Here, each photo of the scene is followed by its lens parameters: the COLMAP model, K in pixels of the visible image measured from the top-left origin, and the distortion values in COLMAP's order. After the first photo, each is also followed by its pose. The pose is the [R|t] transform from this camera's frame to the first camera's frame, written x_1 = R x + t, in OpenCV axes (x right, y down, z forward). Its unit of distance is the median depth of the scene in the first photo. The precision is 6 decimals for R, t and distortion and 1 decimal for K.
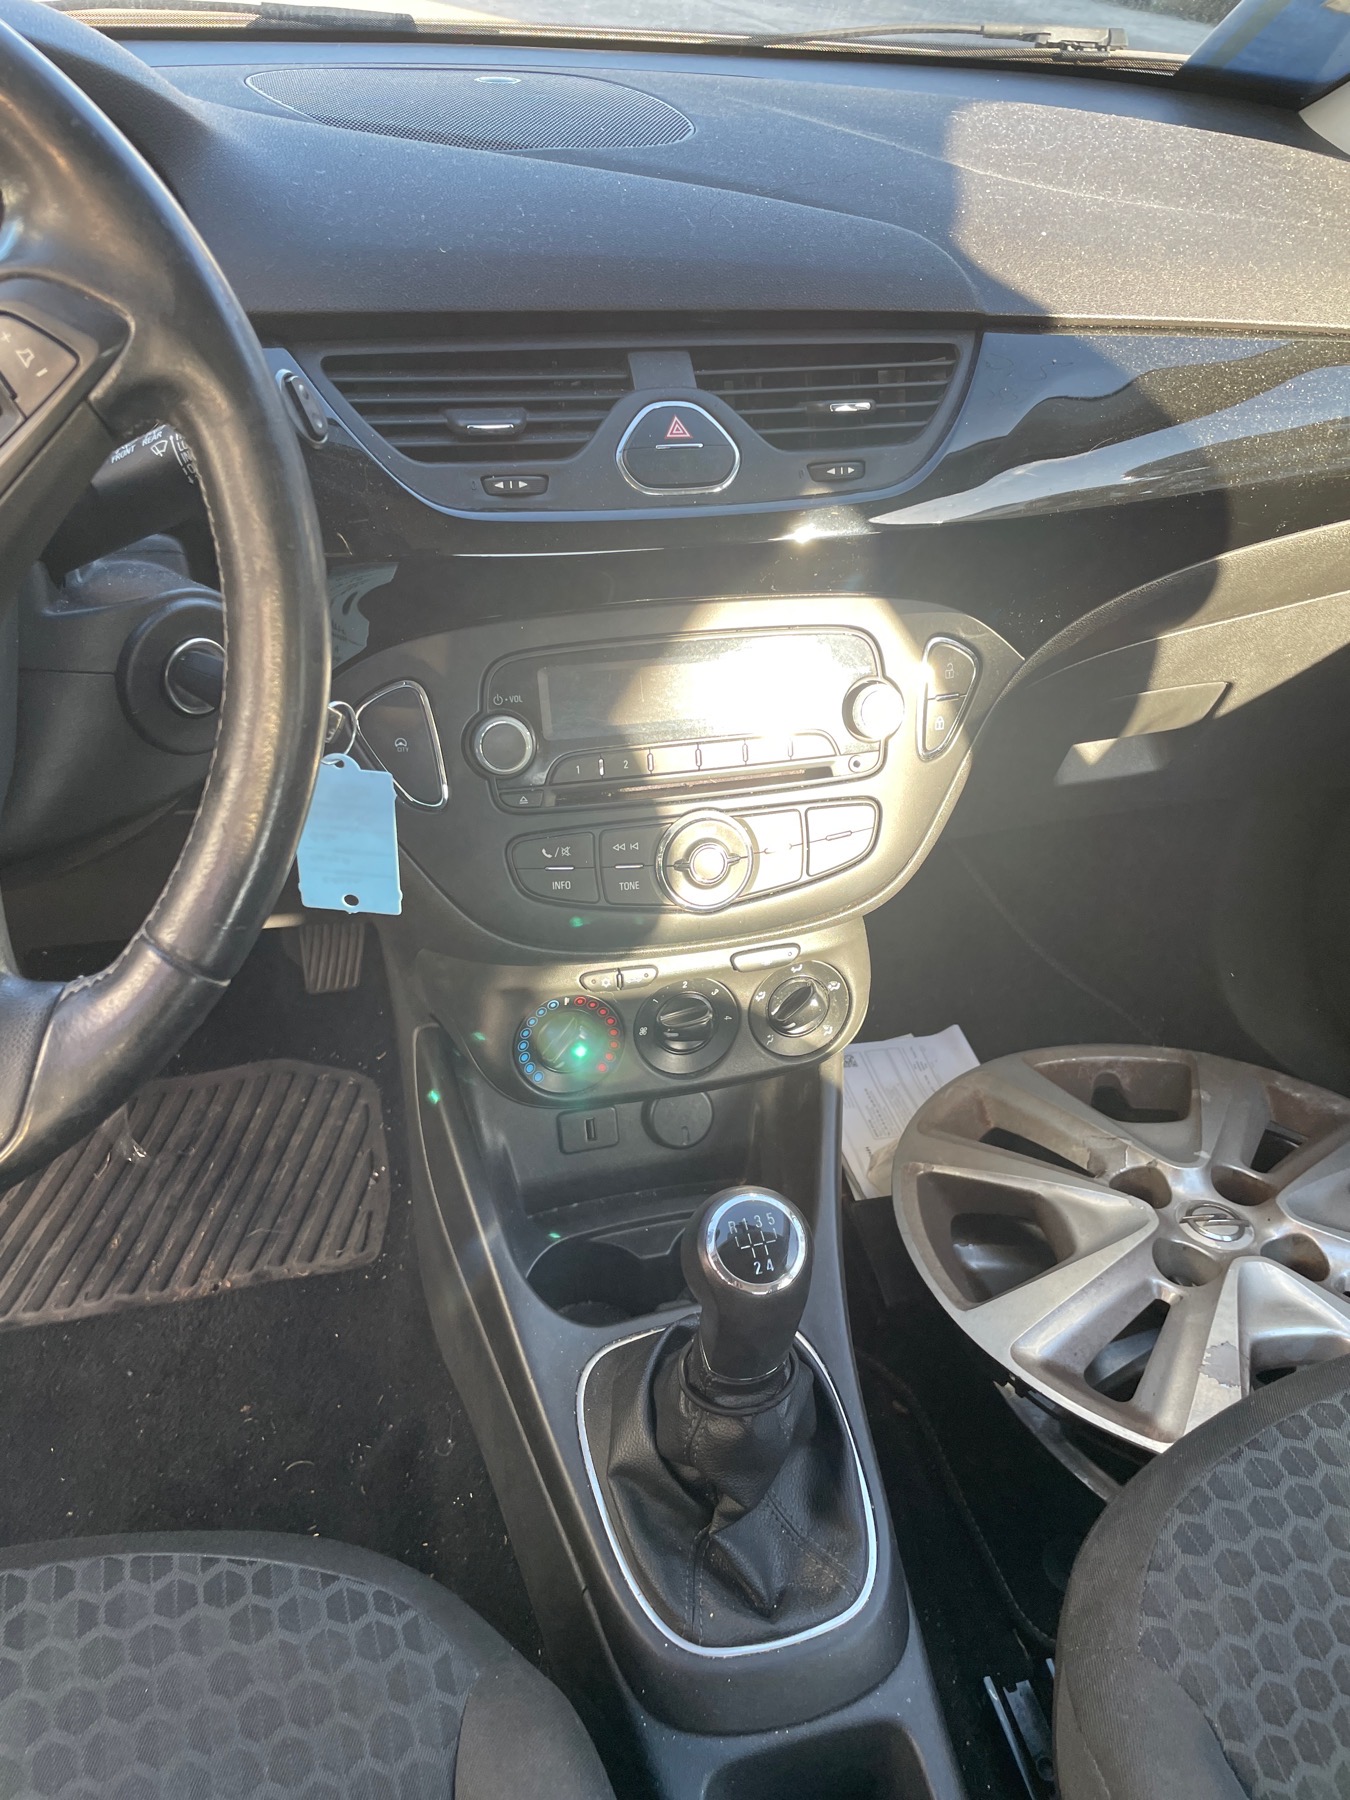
lens RADIAL K [[1379.5, 0, 678.1], [0, 1379.5, 887.1], [0, 0, 1]] dist [0.053878, -0.068295]
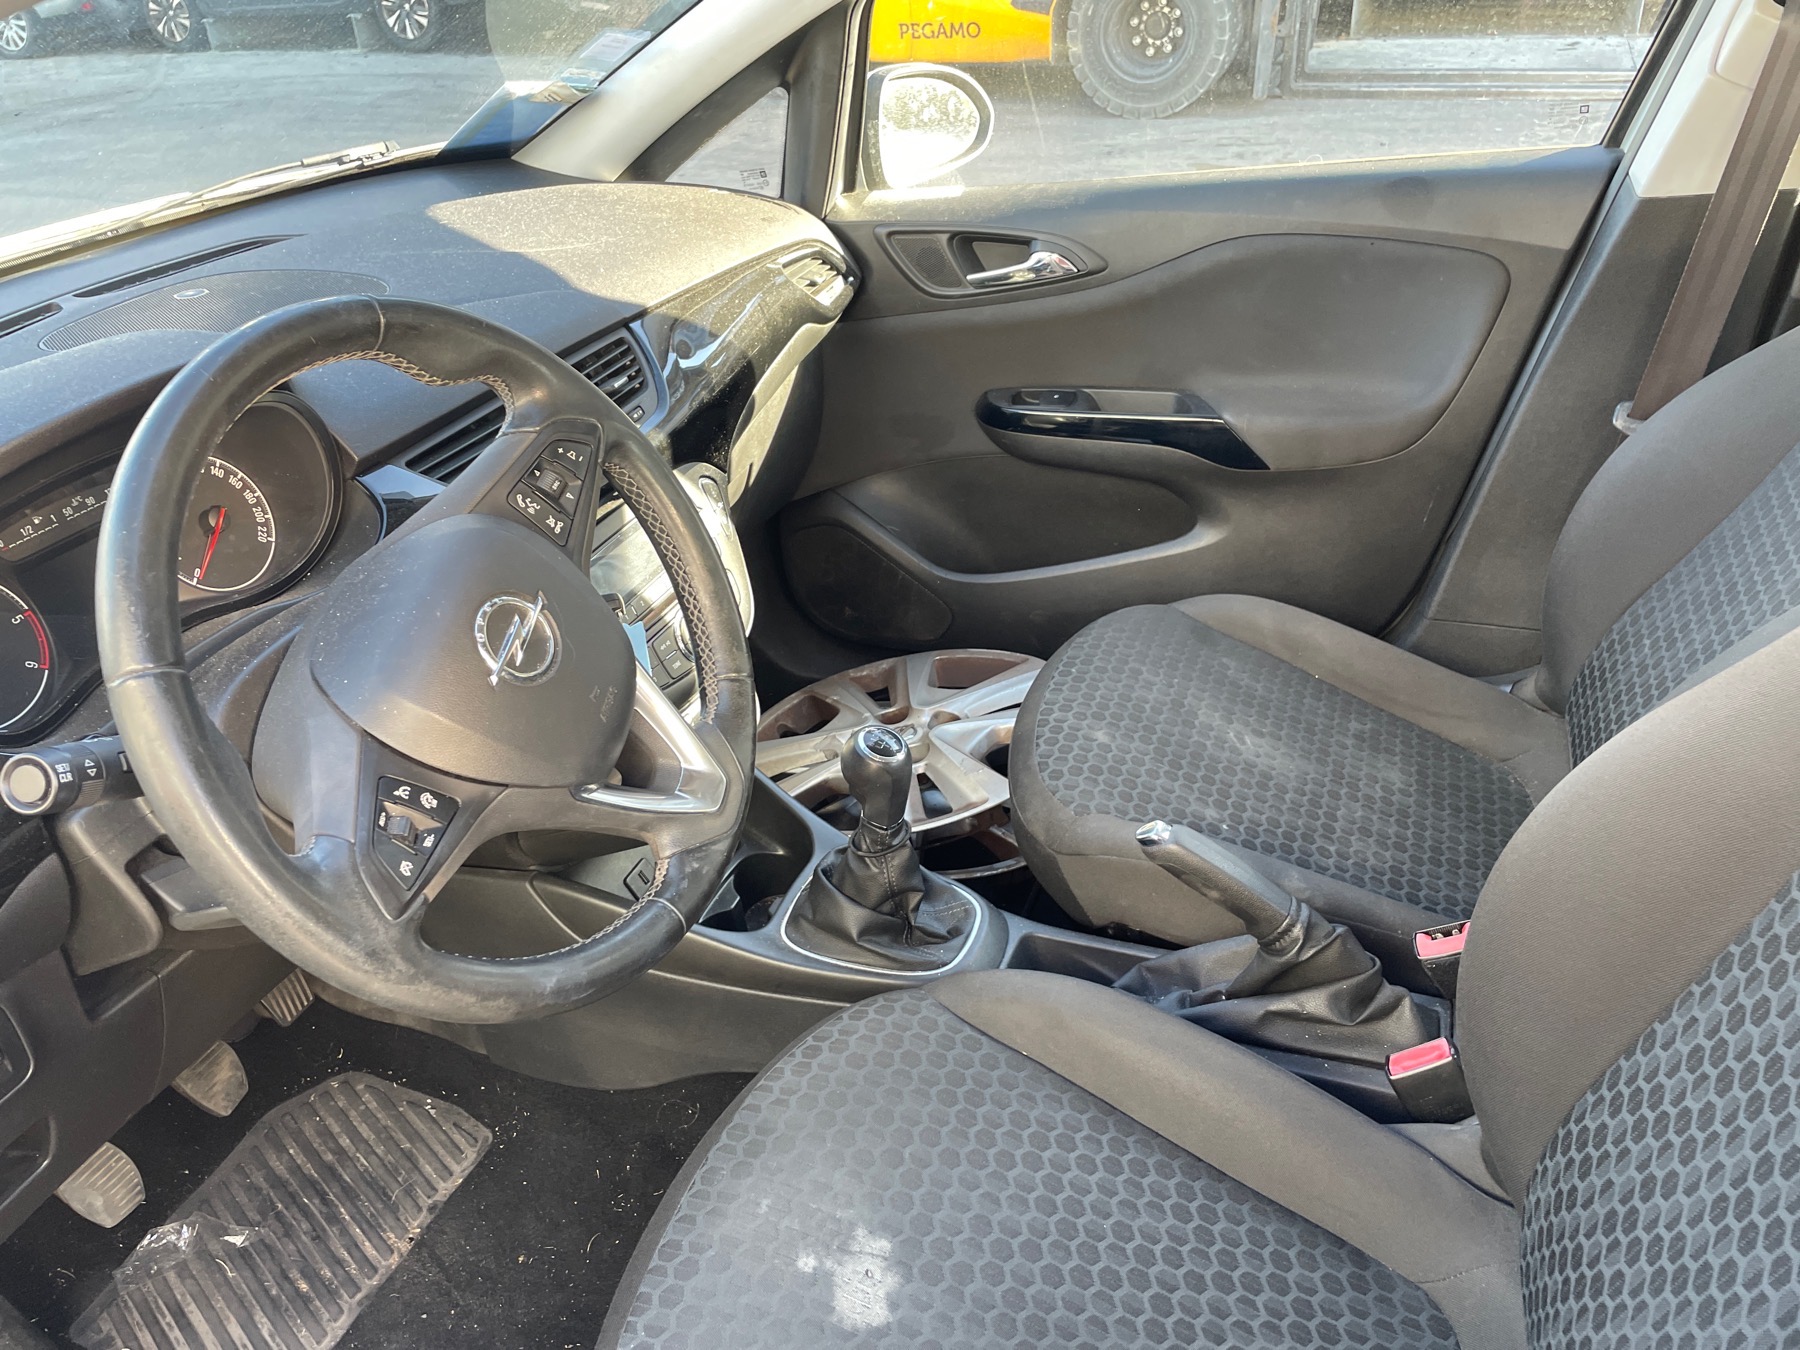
lens RADIAL K [[1379.5, 0, 900.2], [0, 1379.5, 681.3], [0, 0, 1]] dist [0.053878, -0.068295]
pose [[0.590436, -0.490594, 0.640861, -0.608560], [0.549982, 0.825710, 0.125393, -0.027864], [-0.590683, 0.278425, 0.757346, -0.289771]]
